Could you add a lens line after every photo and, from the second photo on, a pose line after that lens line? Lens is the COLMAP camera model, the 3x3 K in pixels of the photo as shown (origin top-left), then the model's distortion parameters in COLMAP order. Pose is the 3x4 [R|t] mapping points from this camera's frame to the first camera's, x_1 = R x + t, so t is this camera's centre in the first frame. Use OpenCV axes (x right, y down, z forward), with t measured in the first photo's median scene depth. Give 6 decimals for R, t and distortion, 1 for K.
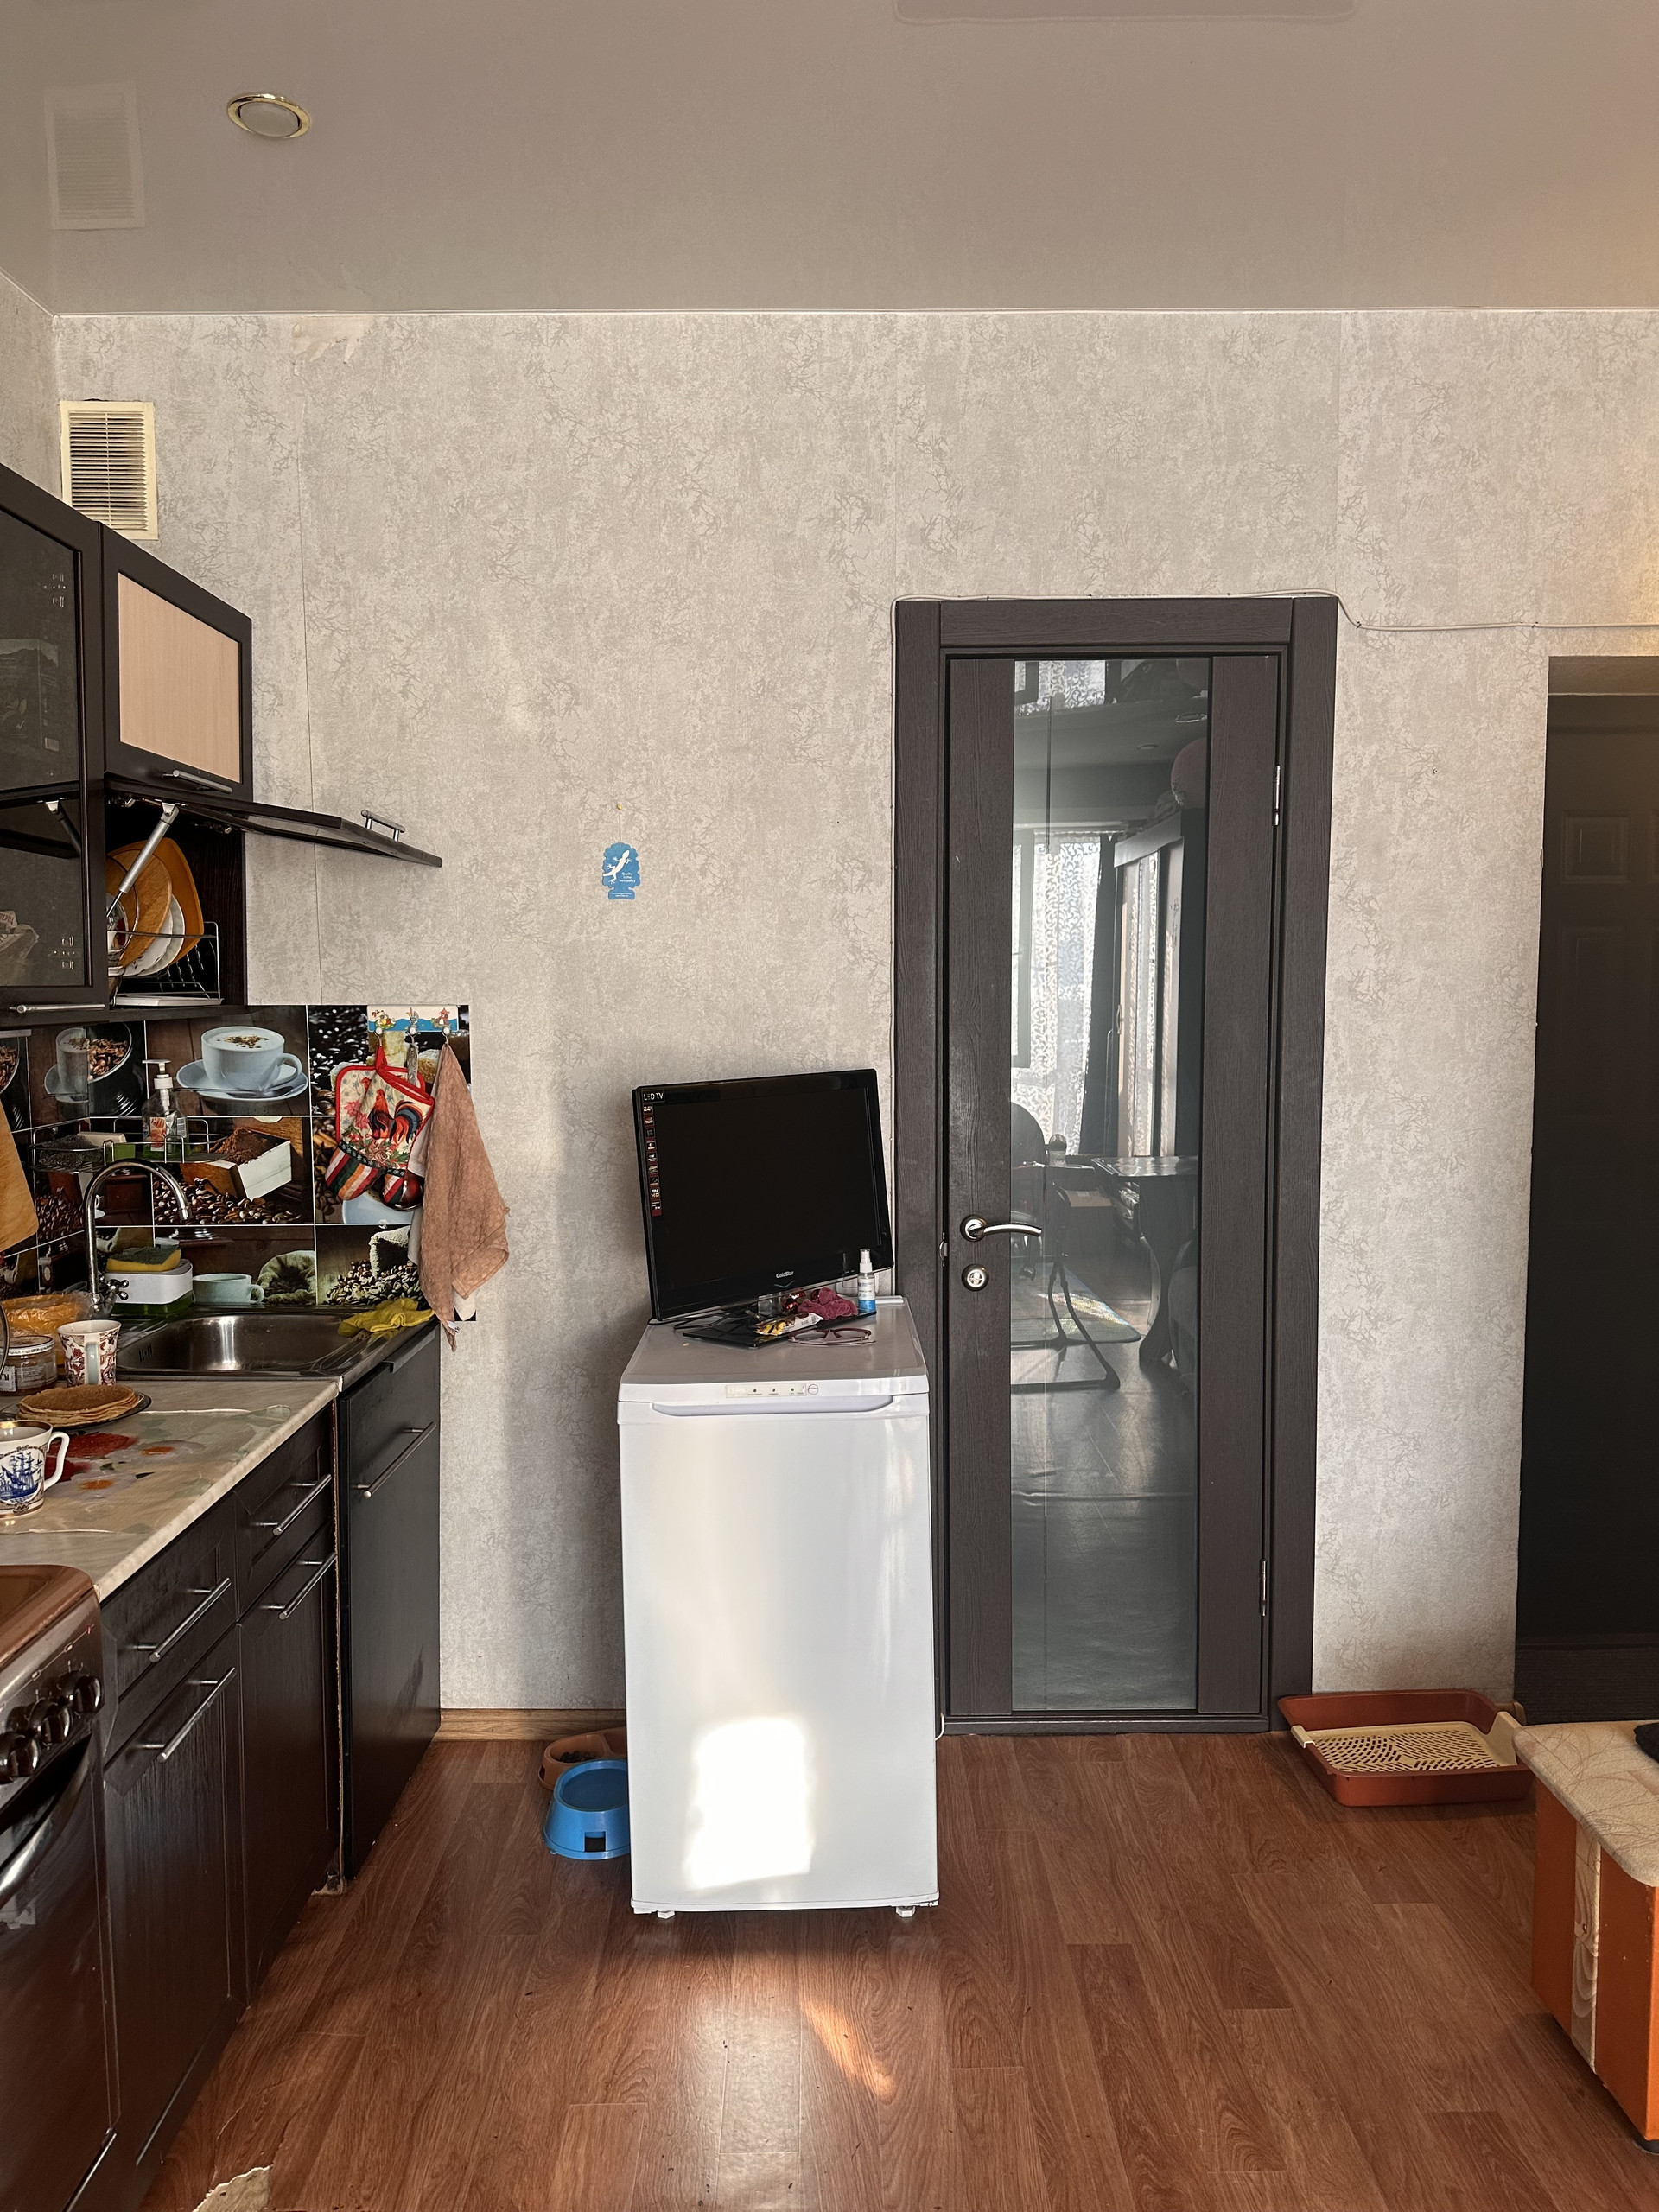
lens RADIAL K [[1567.3, 0, 844.7], [0, 1567.3, 1122.0], [0, 0, 1]] dist [0.051054, -0.059966]
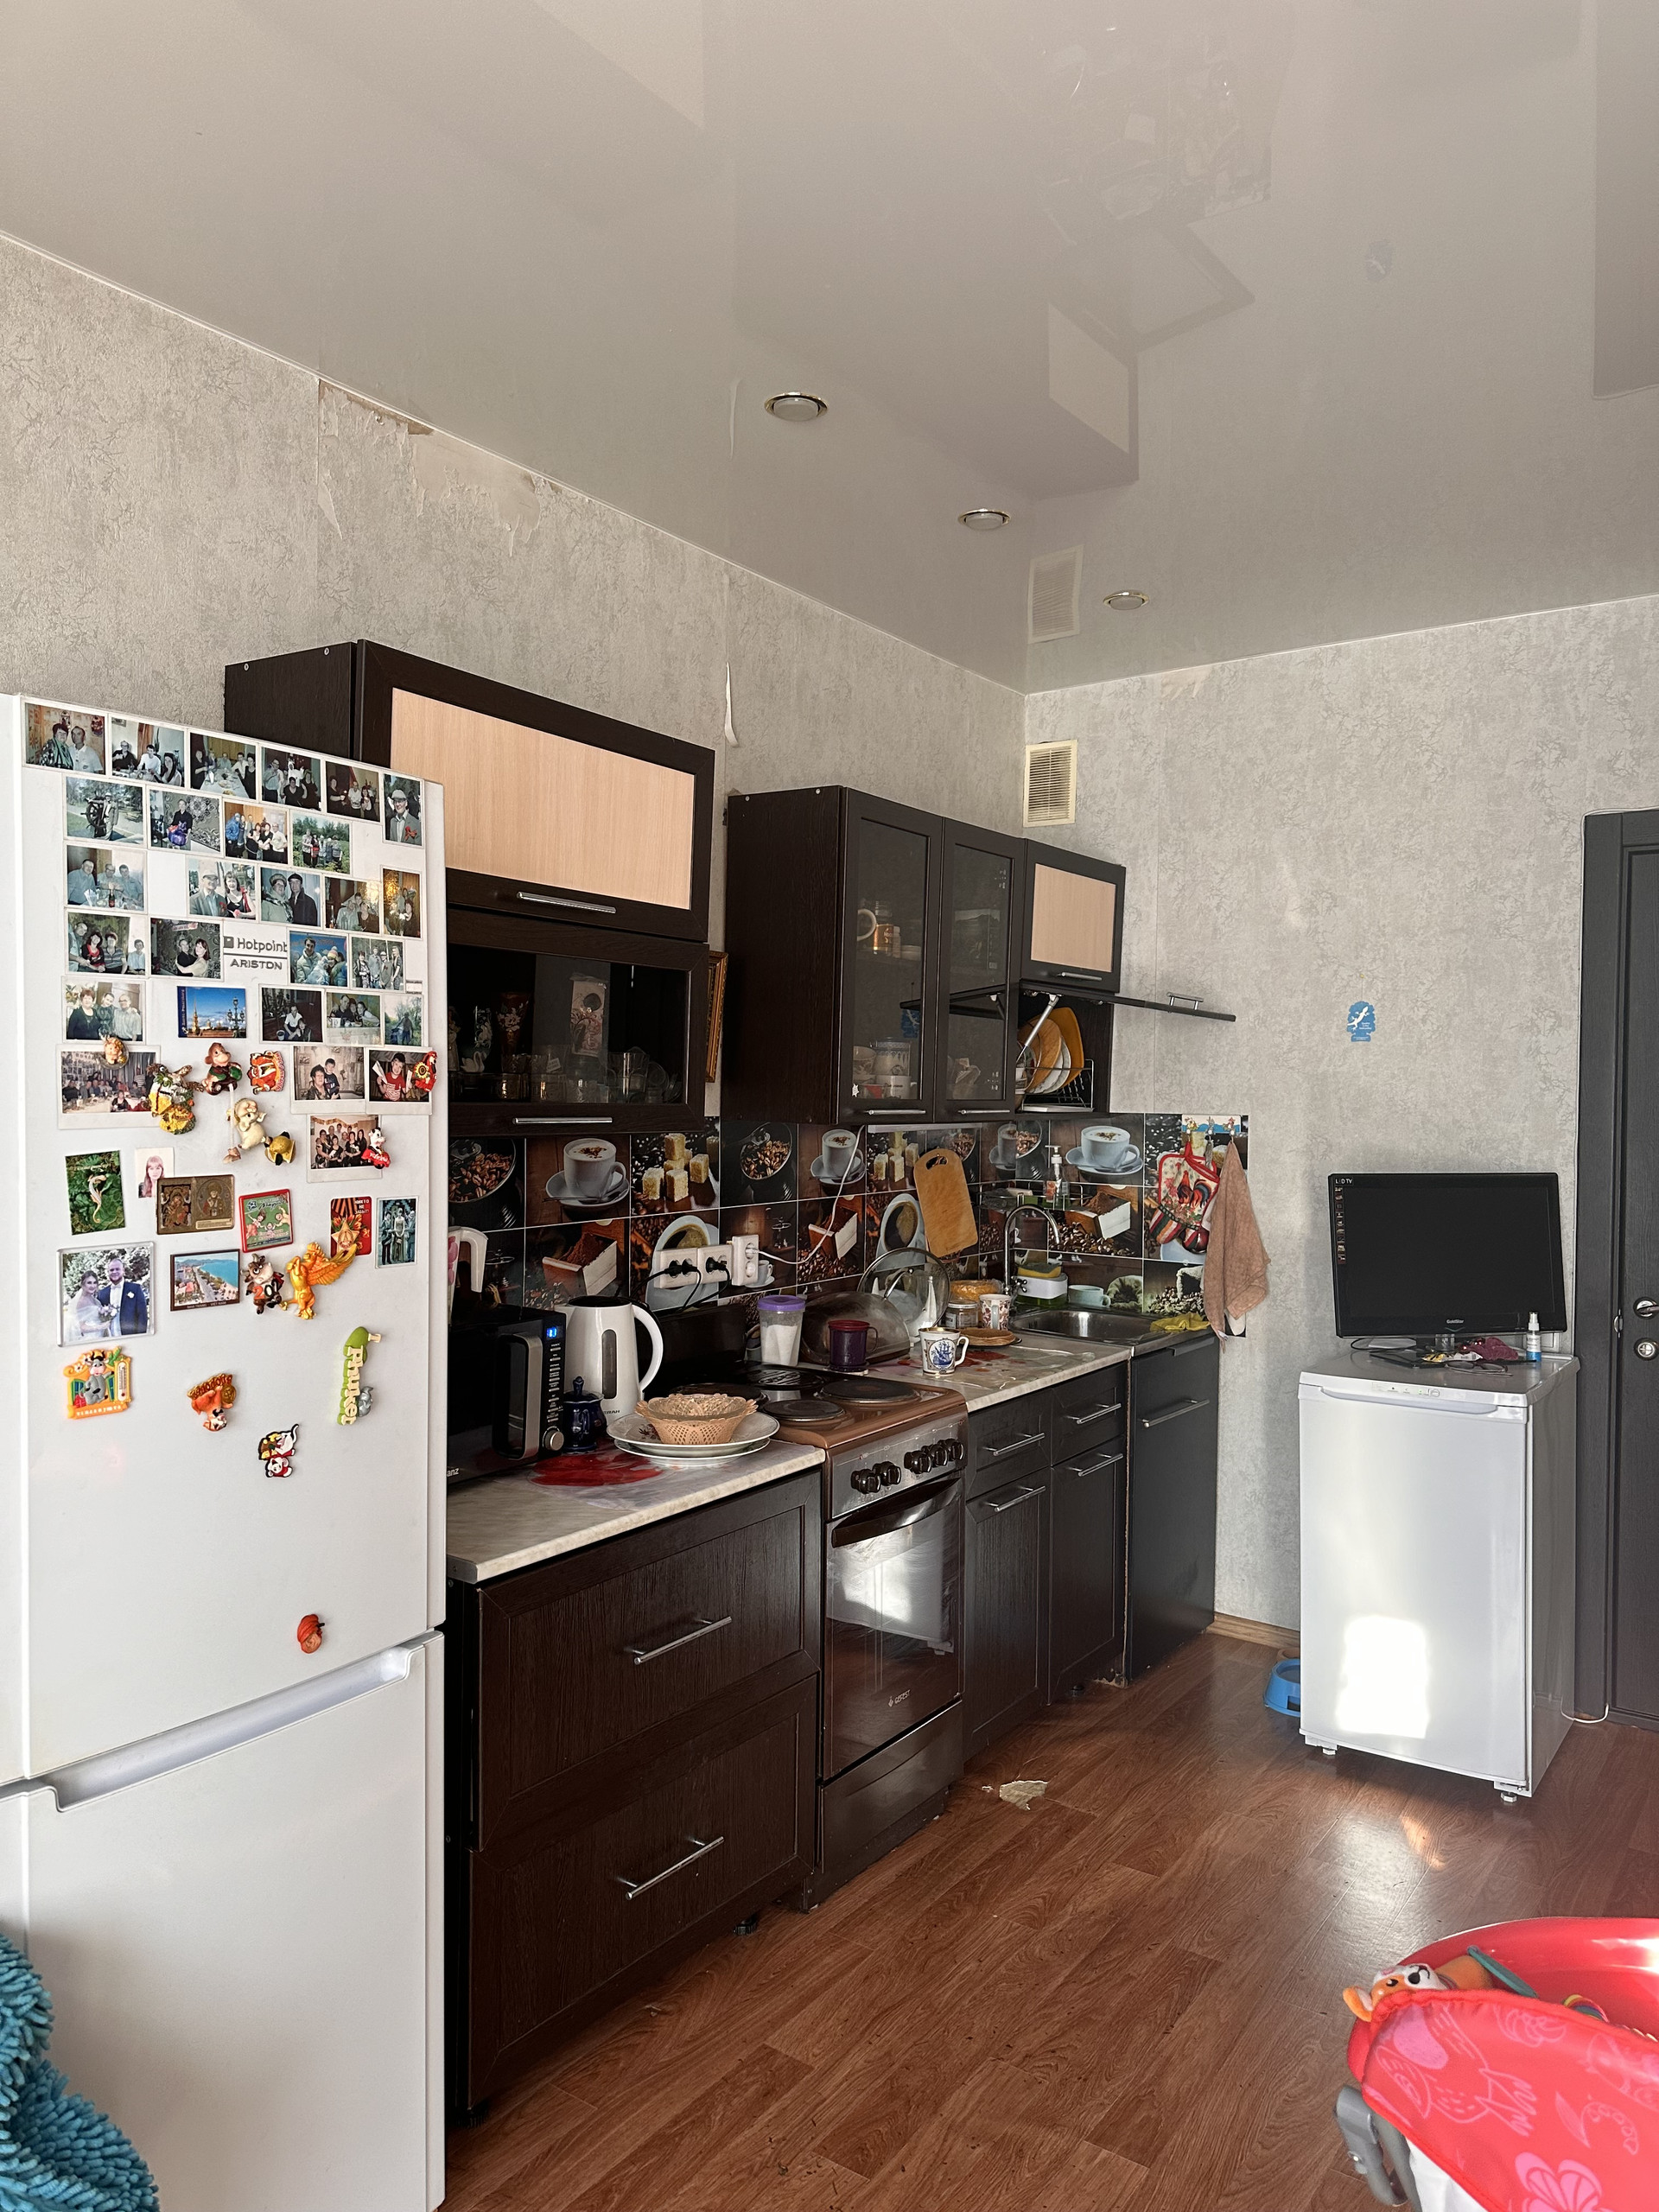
lens RADIAL K [[1567.3, 0, 816.9], [0, 1567.3, 1117.2], [0, 0, 1]] dist [0.051054, -0.059966]
pose [[0.808989, 0.026139, -0.587243, 0.297272], [-0.068318, 0.996422, -0.049763, 0.027306], [0.583841, 0.080377, 0.807880, -0.415949]]
